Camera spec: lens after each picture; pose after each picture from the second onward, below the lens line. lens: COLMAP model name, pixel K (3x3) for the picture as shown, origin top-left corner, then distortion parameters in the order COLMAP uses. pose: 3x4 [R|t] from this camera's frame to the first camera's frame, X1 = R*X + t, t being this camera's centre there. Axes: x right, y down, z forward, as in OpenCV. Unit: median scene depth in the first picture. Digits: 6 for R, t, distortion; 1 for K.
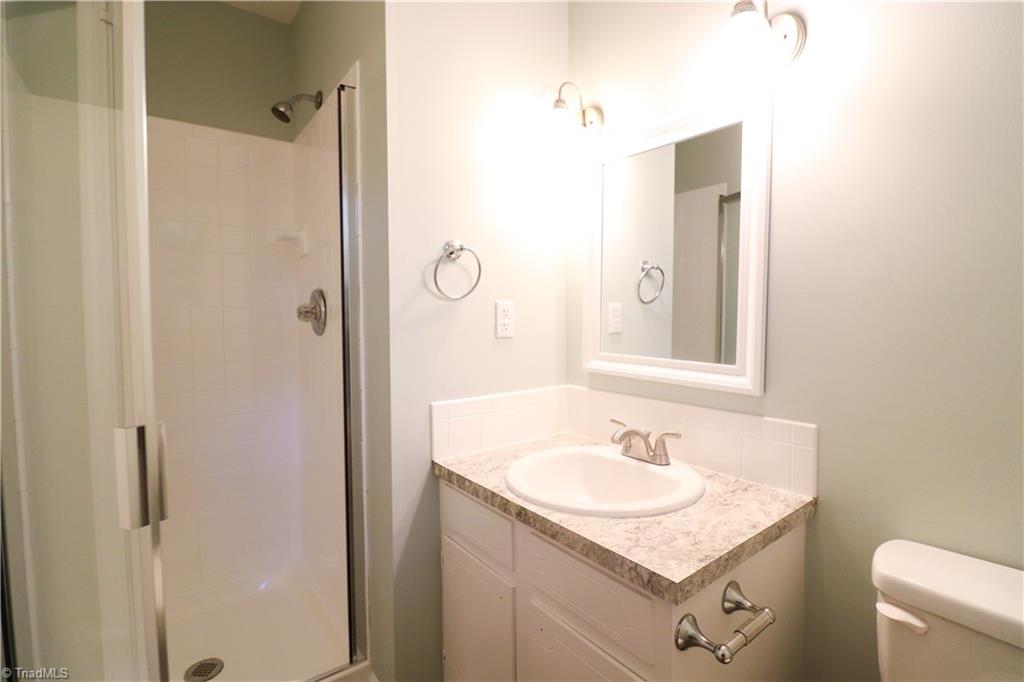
lens RADIAL K [[476.4, 0, 504.7], [0, 476.4, 338.7], [0, 0, 1]] dist [-0.009028, -0.001056]
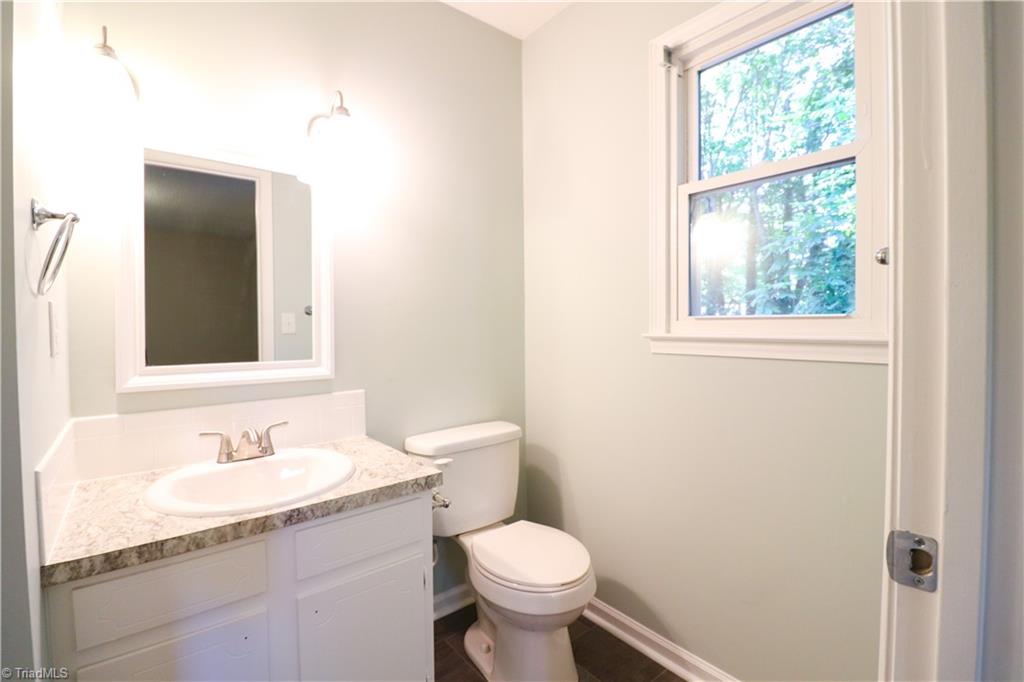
lens RADIAL K [[476.4, 0, 504.4], [0, 476.4, 337.6], [0, 0, 1]] dist [-0.009028, -0.001056]
pose [[-0.050084, -0.020838, 0.998528, -0.901092], [0.061296, 0.997833, 0.023898, -0.004626], [-0.996862, 0.062403, -0.048698, 0.534634]]
